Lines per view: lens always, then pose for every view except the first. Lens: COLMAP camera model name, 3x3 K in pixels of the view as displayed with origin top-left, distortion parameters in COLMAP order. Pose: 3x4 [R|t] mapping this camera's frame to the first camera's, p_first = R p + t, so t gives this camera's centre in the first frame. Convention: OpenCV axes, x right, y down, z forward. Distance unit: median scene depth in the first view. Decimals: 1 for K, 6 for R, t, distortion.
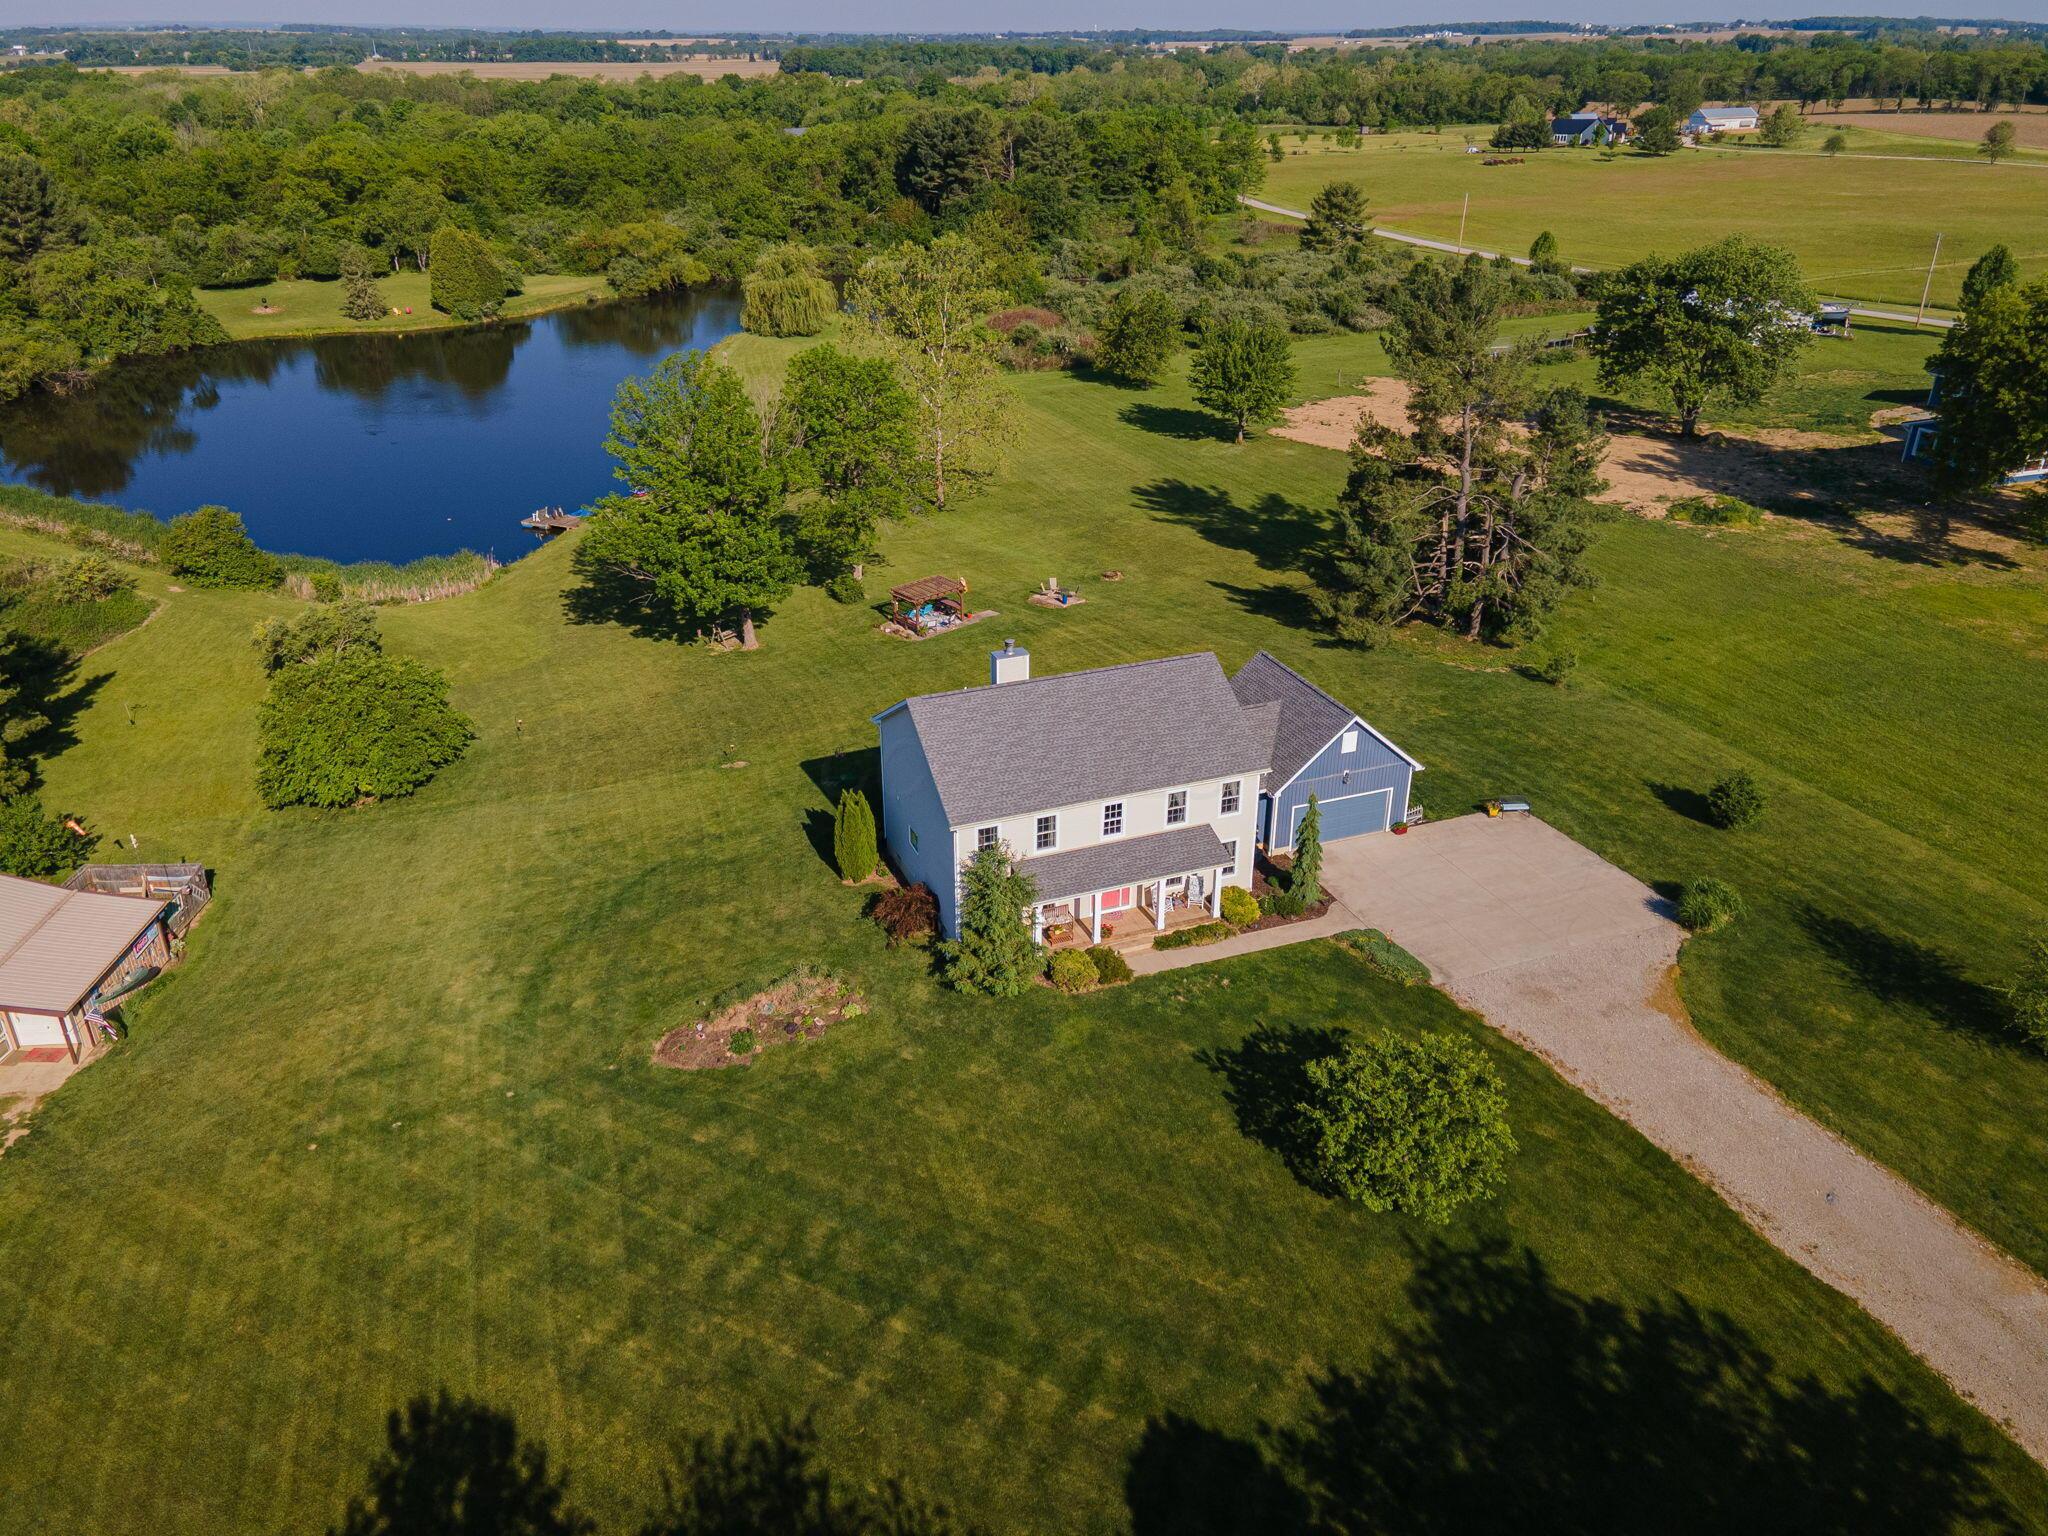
lens RADIAL K [[1473.1, 0, 1014.0], [0, 1473.1, 762.6], [0, 0, 1]] dist [0.031012, 0.021177]
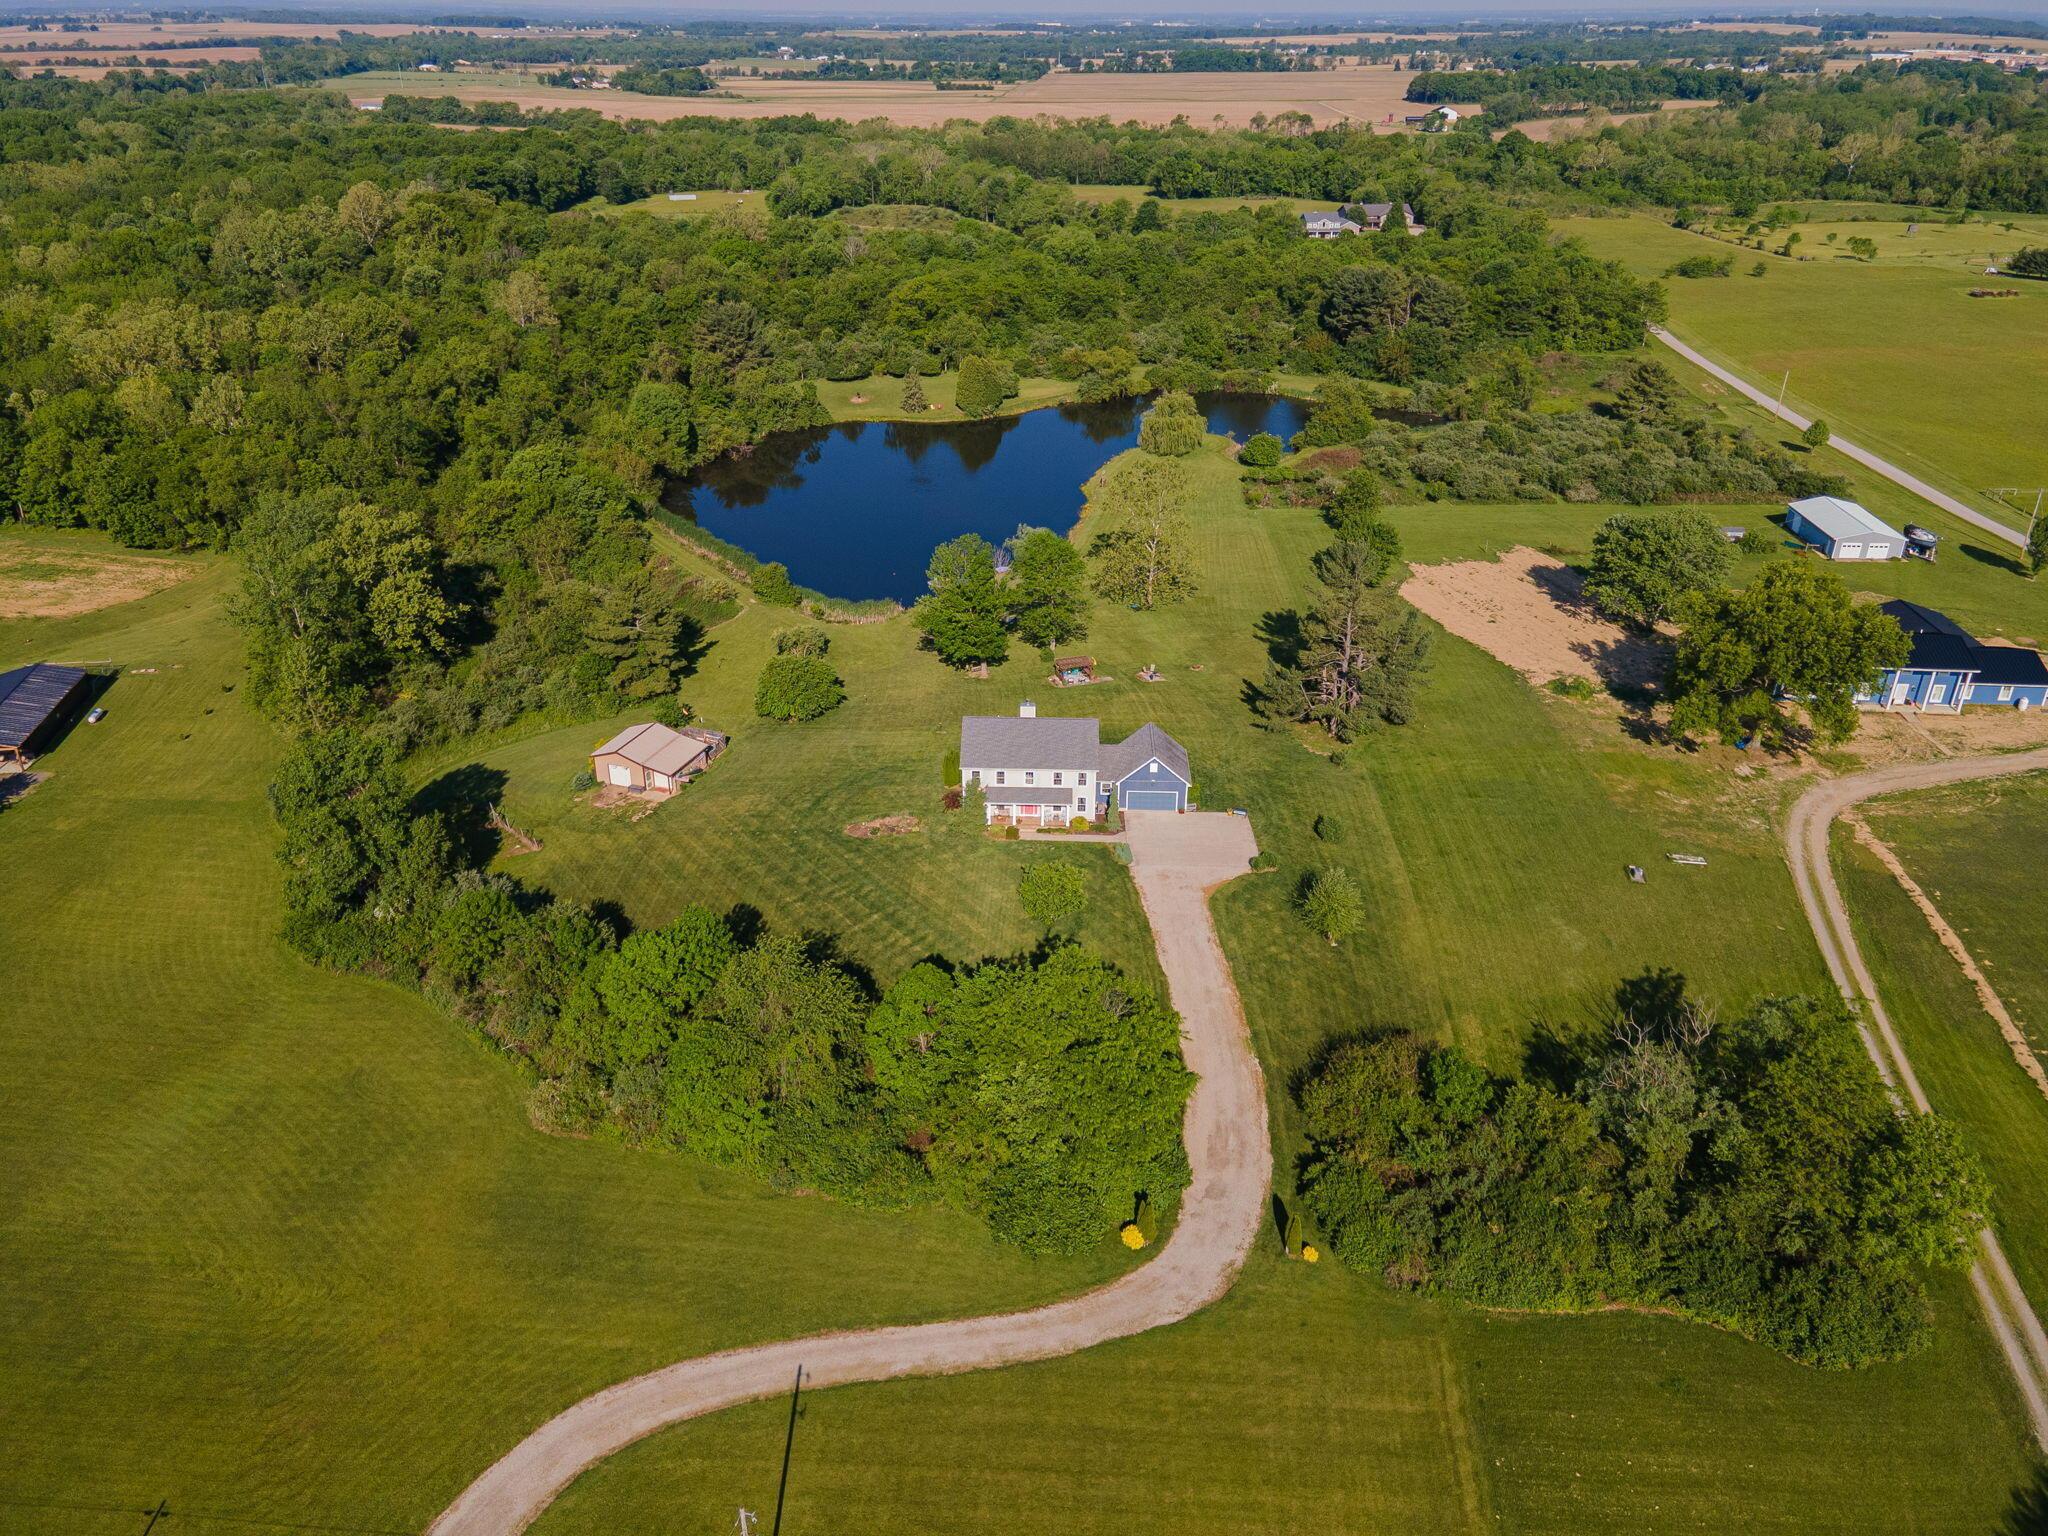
lens RADIAL K [[1473.1, 0, 1011.8], [0, 1473.1, 753.7], [0, 0, 1]] dist [0.031012, 0.021177]
pose [[0.918912, 0.179576, -0.351216, 0.577843], [-0.177865, 0.983343, 0.037421, -0.057290], [0.352085, 0.028083, 0.935547, -0.856781]]
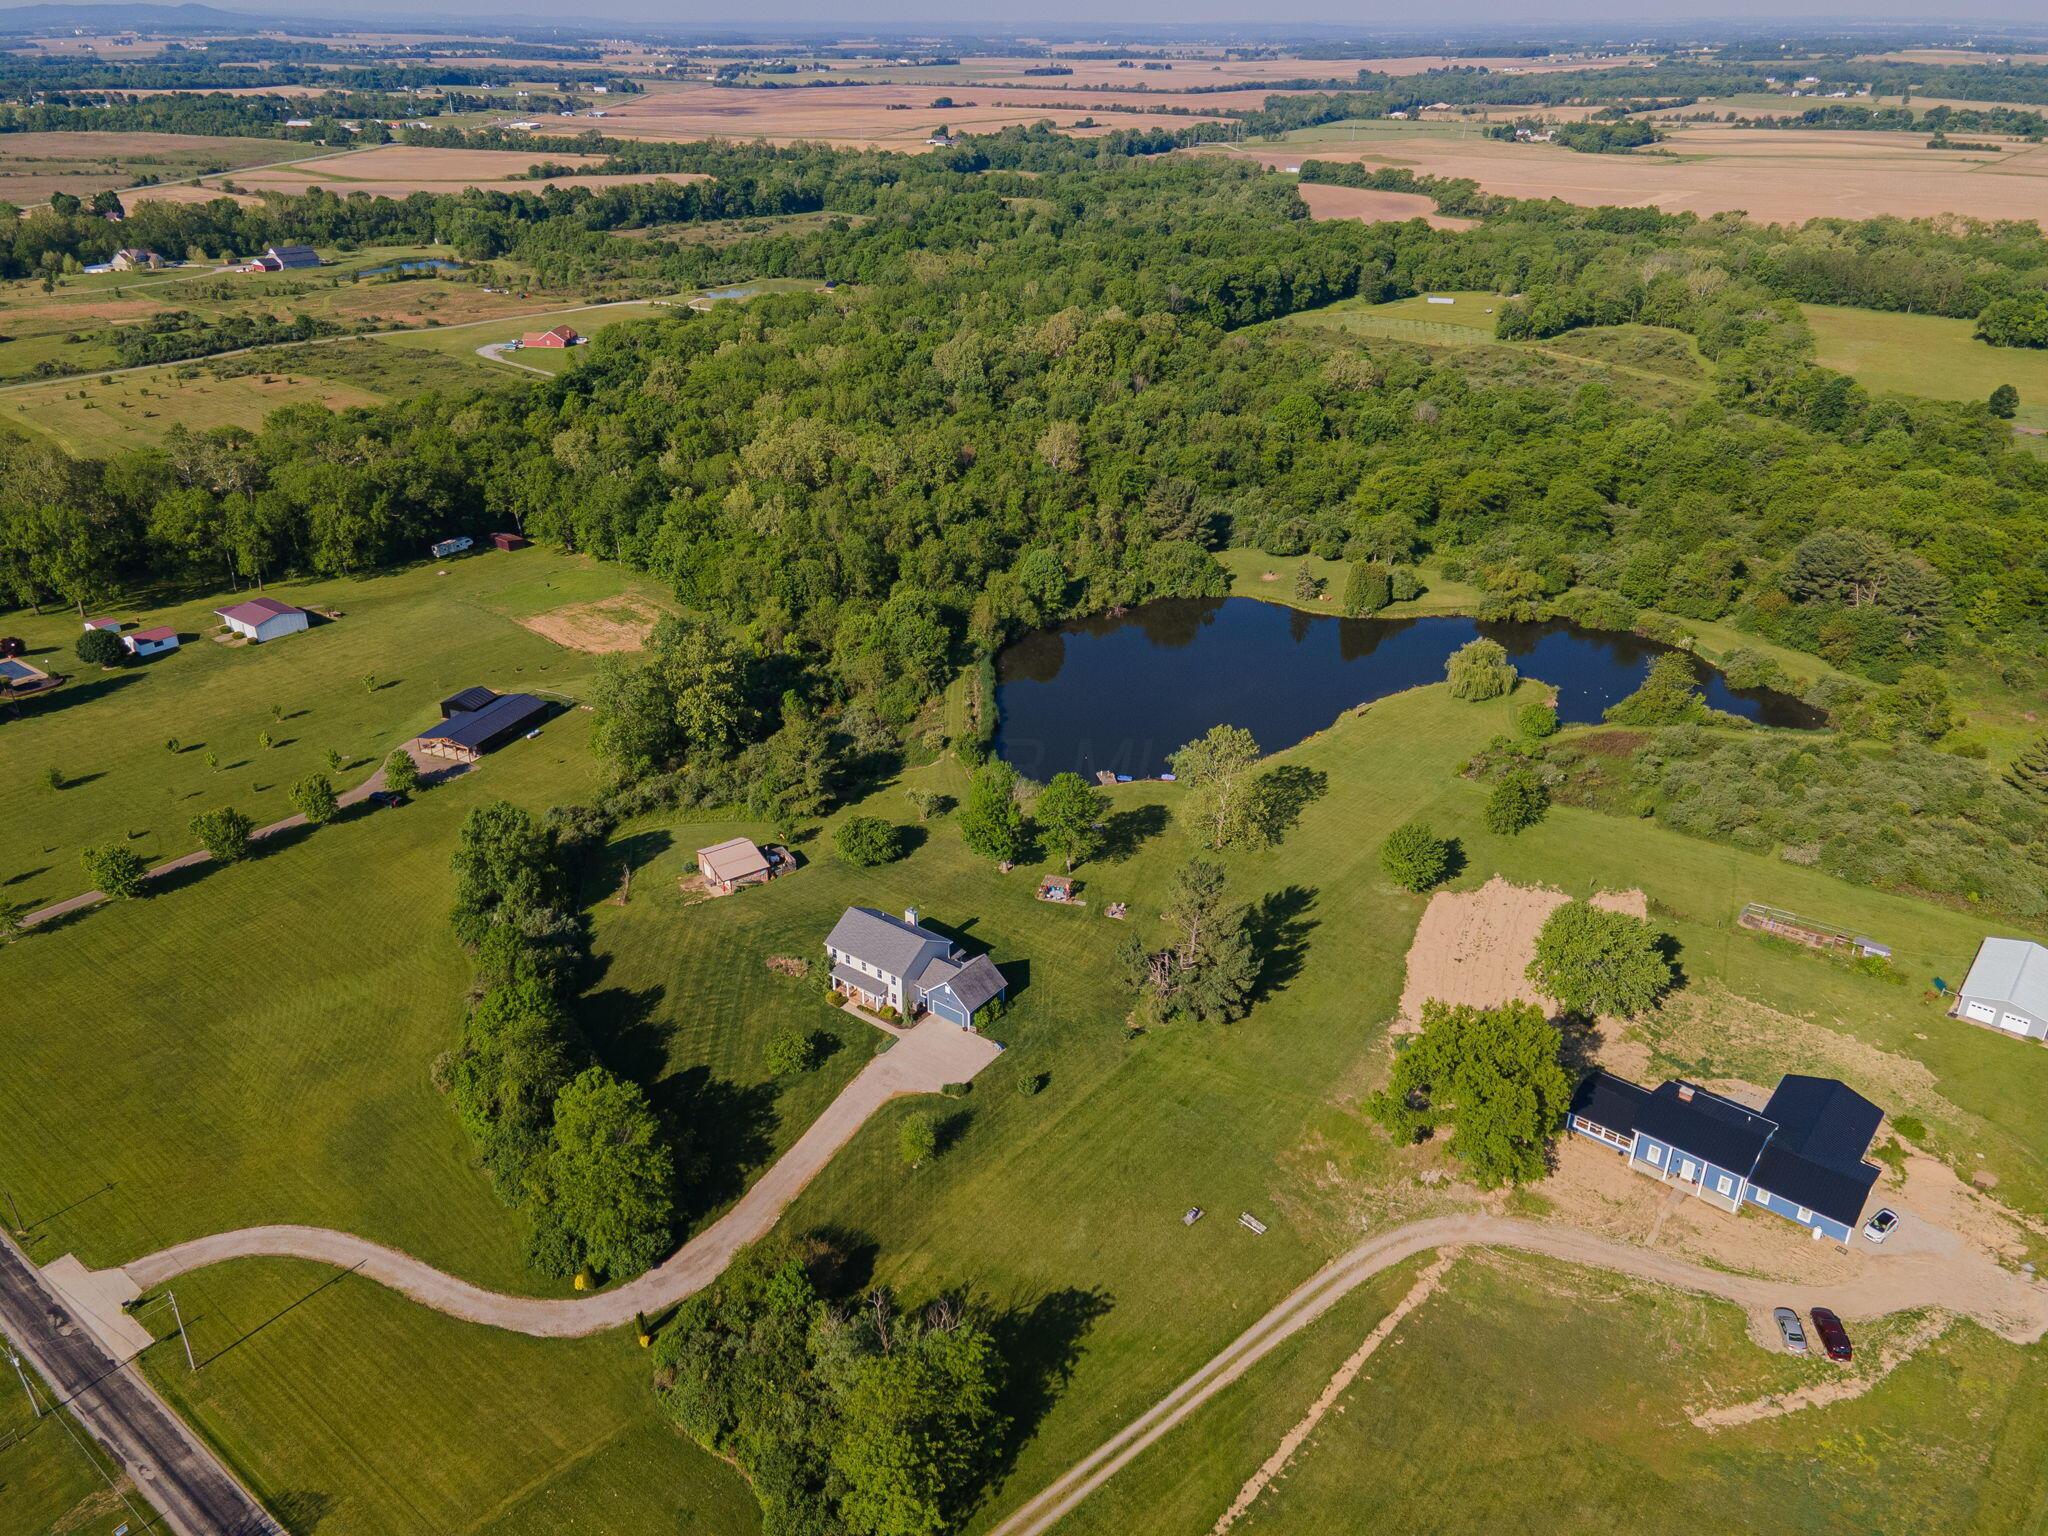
lens RADIAL K [[1473.1, 0, 1014.6], [0, 1473.1, 754.6], [0, 0, 1]] dist [0.031012, 0.021177]
pose [[0.523898, 0.375259, -0.764664, 1.678312], [-0.375962, 0.907419, 0.187730, -0.738995], [0.764319, 0.189133, 0.616479, -0.574867]]
